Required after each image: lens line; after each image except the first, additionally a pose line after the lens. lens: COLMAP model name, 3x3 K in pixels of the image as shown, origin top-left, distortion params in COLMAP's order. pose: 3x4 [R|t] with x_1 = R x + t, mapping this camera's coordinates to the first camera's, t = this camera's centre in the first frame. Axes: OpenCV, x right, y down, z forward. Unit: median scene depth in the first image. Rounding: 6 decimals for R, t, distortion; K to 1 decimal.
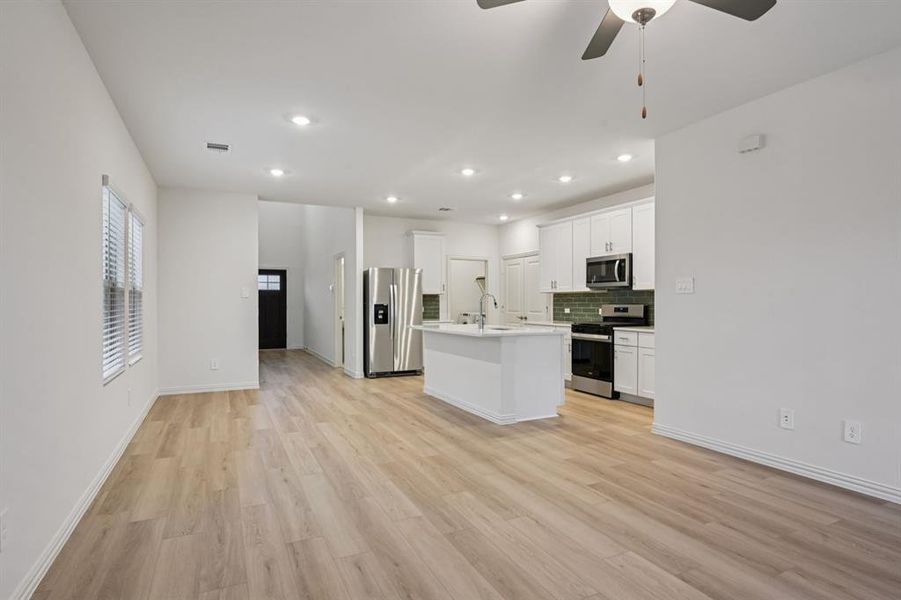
lens RADIAL K [[490.4, 0, 451.8], [0, 490.4, 304.5], [0, 0, 1]] dist [-0.001872, -0.000667]
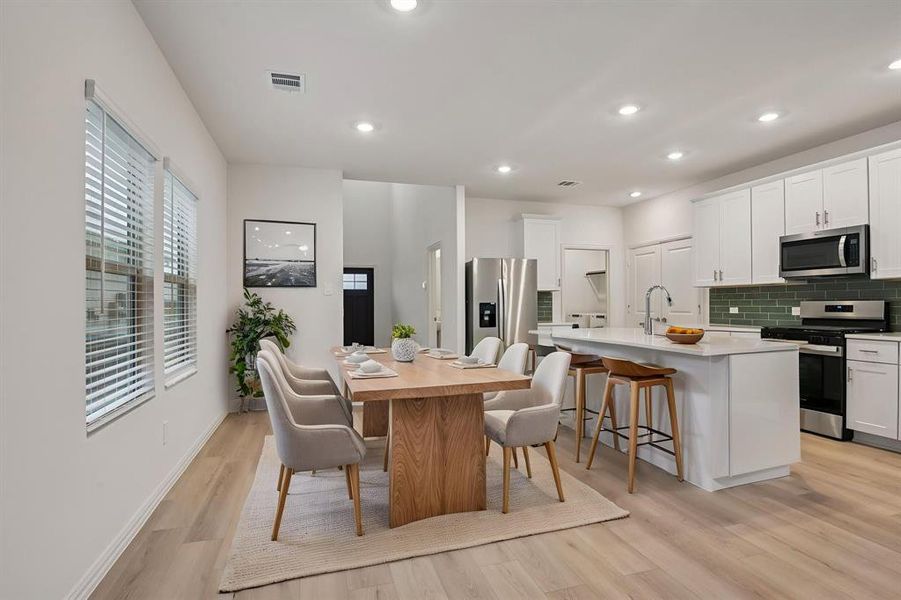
lens RADIAL K [[468.6, 0, 453.5], [0, 468.6, 305.9], [0, 0, 1]] dist [-0.021472, -0.001776]
pose [[0.988381, -0.003403, -0.151961, -0.093820], [0.003243, 0.999994, -0.001304, 0.005795], [0.151965, 0.000796, 0.988386, 0.257691]]
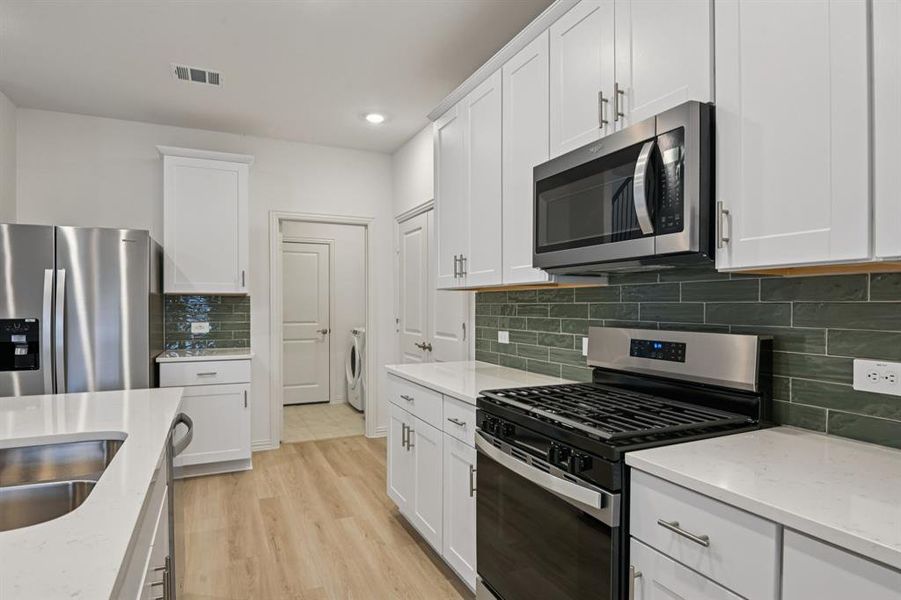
lens RADIAL K [[508.0, 0, 452.6], [0, 508.0, 309.0], [0, 0, 1]] dist [-0.003560, -0.000687]
pose [[0.999922, 0.001243, -0.012391, 0.229173], [-0.001201, 0.999993, 0.003418, -0.011864], [0.012395, -0.003403, 0.999917, 0.696102]]
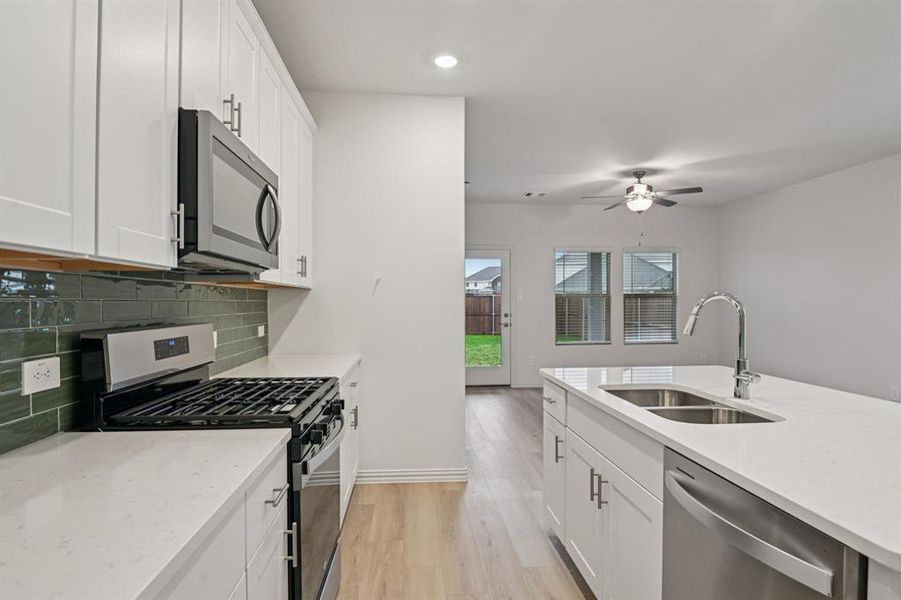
lens RADIAL K [[501.3, 0, 455.6], [0, 501.3, 303.1], [0, 0, 1]] dist [-0.000986, -0.017539]
pose [[-0.936713, -0.000010, 0.350098, 0.098994], [0.001784, 0.999987, 0.004802, -0.013830], [-0.350093, 0.005123, -0.936701, 1.160299]]
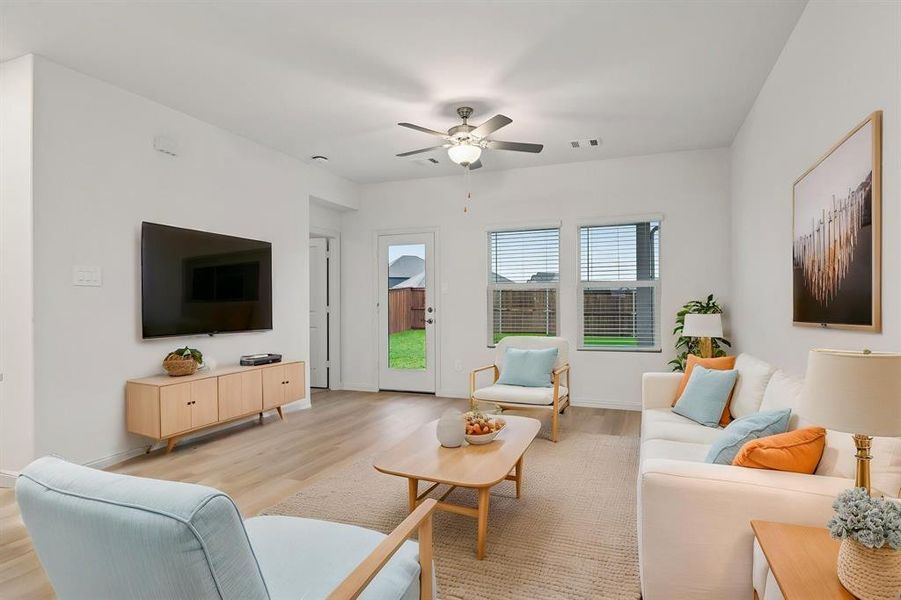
lens RADIAL K [[501.3, 0, 455.6], [0, 501.3, 303.1], [0, 0, 1]] dist [-0.000986, -0.017539]
pose [[-0.686167, 0.002022, 0.727442, -0.322922], [0.005428, 0.999983, 0.002340, 0.003774], [-0.727424, 0.005555, -0.686166, 0.698135]]
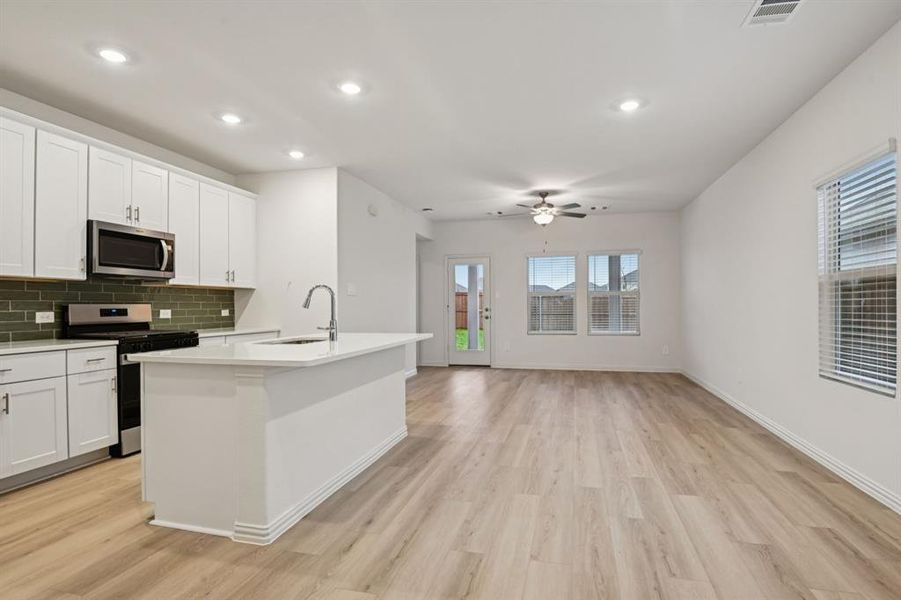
lens RADIAL K [[468.6, 0, 453.5], [0, 468.6, 305.9], [0, 0, 1]] dist [-0.021472, -0.001776]
pose [[-0.767499, 0.001960, 0.641047, -0.371042], [0.005482, 0.999979, 0.003506, 0.002553], [-0.641027, 0.006206, -0.767494, 1.139185]]
